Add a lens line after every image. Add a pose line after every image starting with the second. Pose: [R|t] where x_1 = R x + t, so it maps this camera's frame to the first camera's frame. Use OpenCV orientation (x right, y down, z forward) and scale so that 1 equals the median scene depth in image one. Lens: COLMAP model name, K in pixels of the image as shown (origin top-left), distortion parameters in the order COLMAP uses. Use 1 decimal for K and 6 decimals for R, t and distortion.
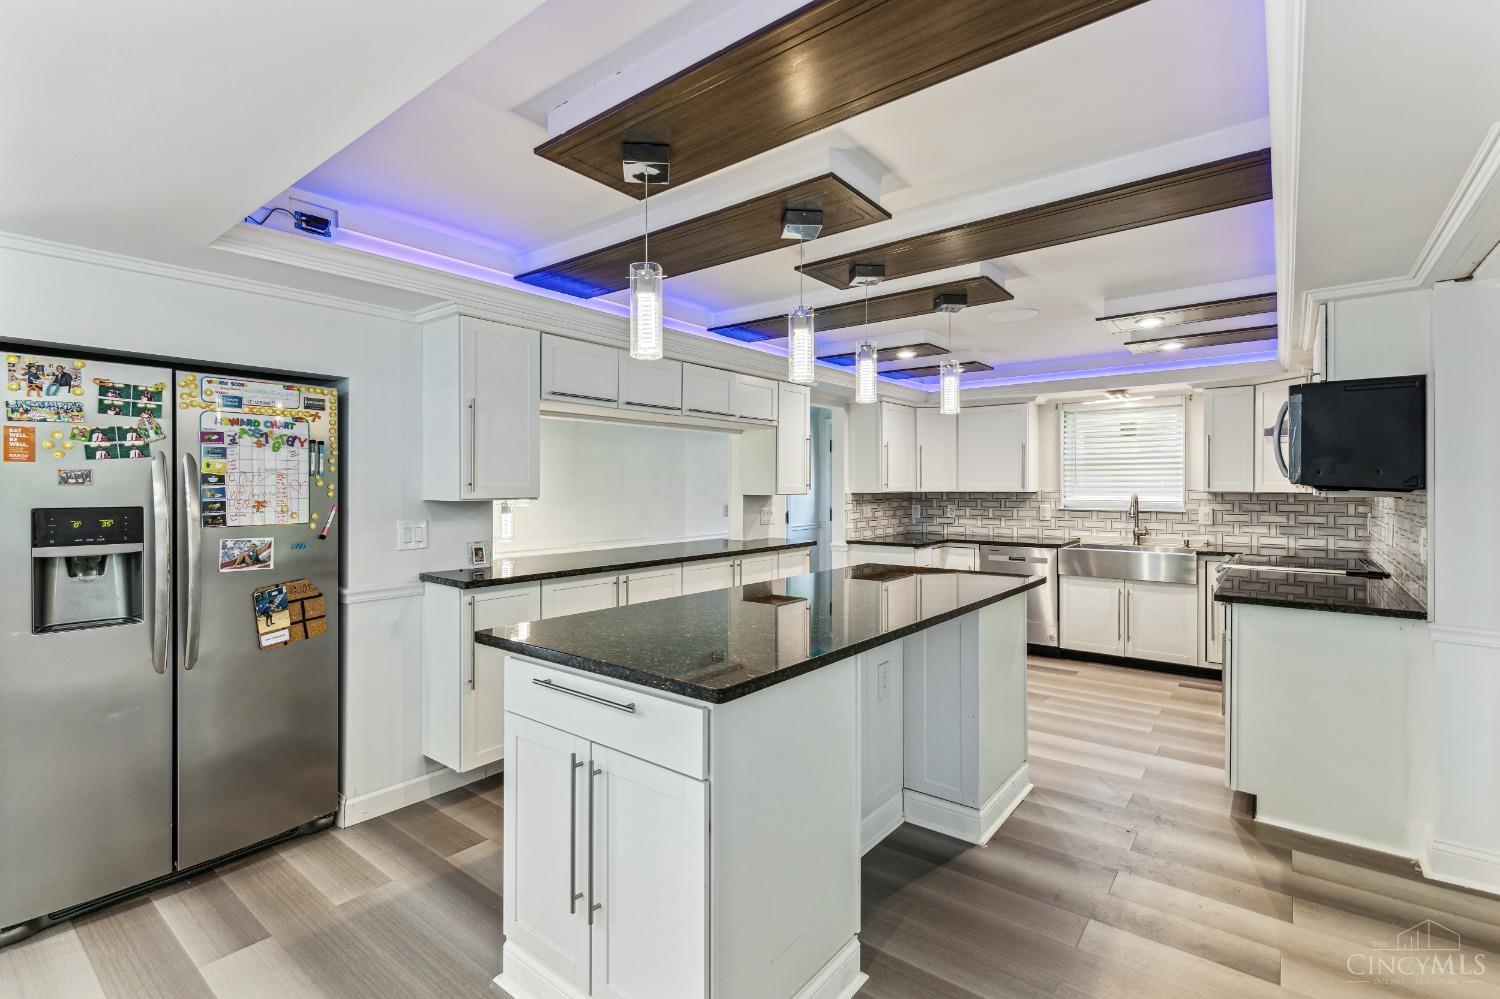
lens RADIAL K [[683.3, 0, 747.7], [0, 683.3, 497.5], [0, 0, 1]] dist [0.017526, -0.000129]
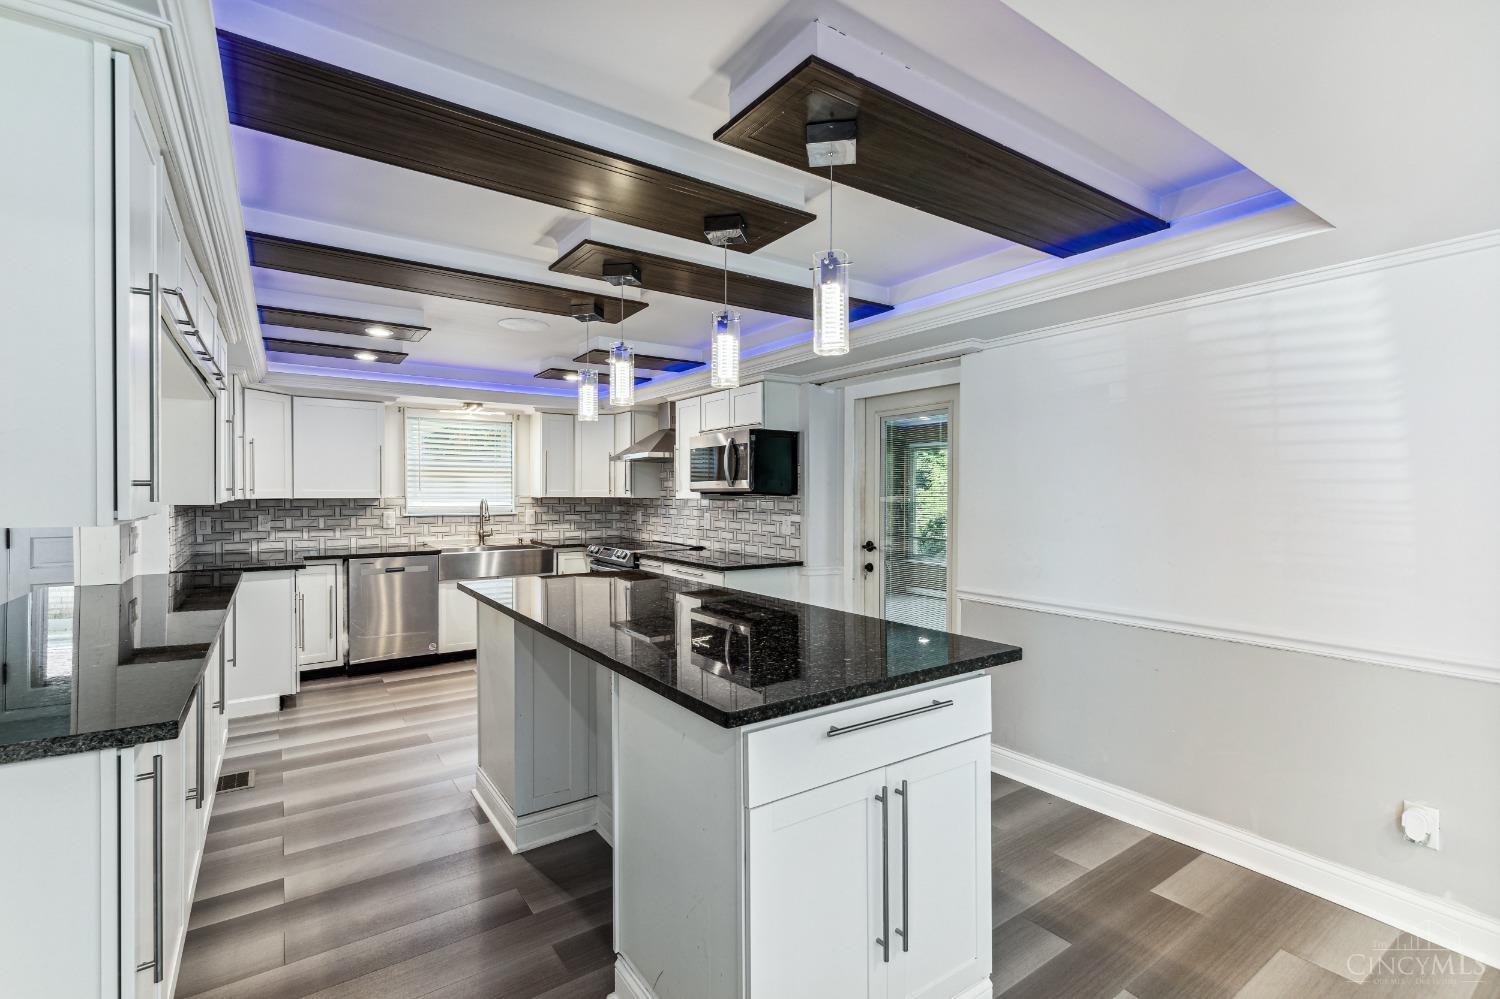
lens RADIAL K [[683.3, 0, 747.7], [0, 683.3, 497.5], [0, 0, 1]] dist [0.017526, -0.000129]
pose [[0.292163, -0.004476, 0.956358, -0.347764], [0.012807, 0.999918, 0.000767, -0.003417], [-0.956283, 0.012024, 0.292197, 0.268520]]
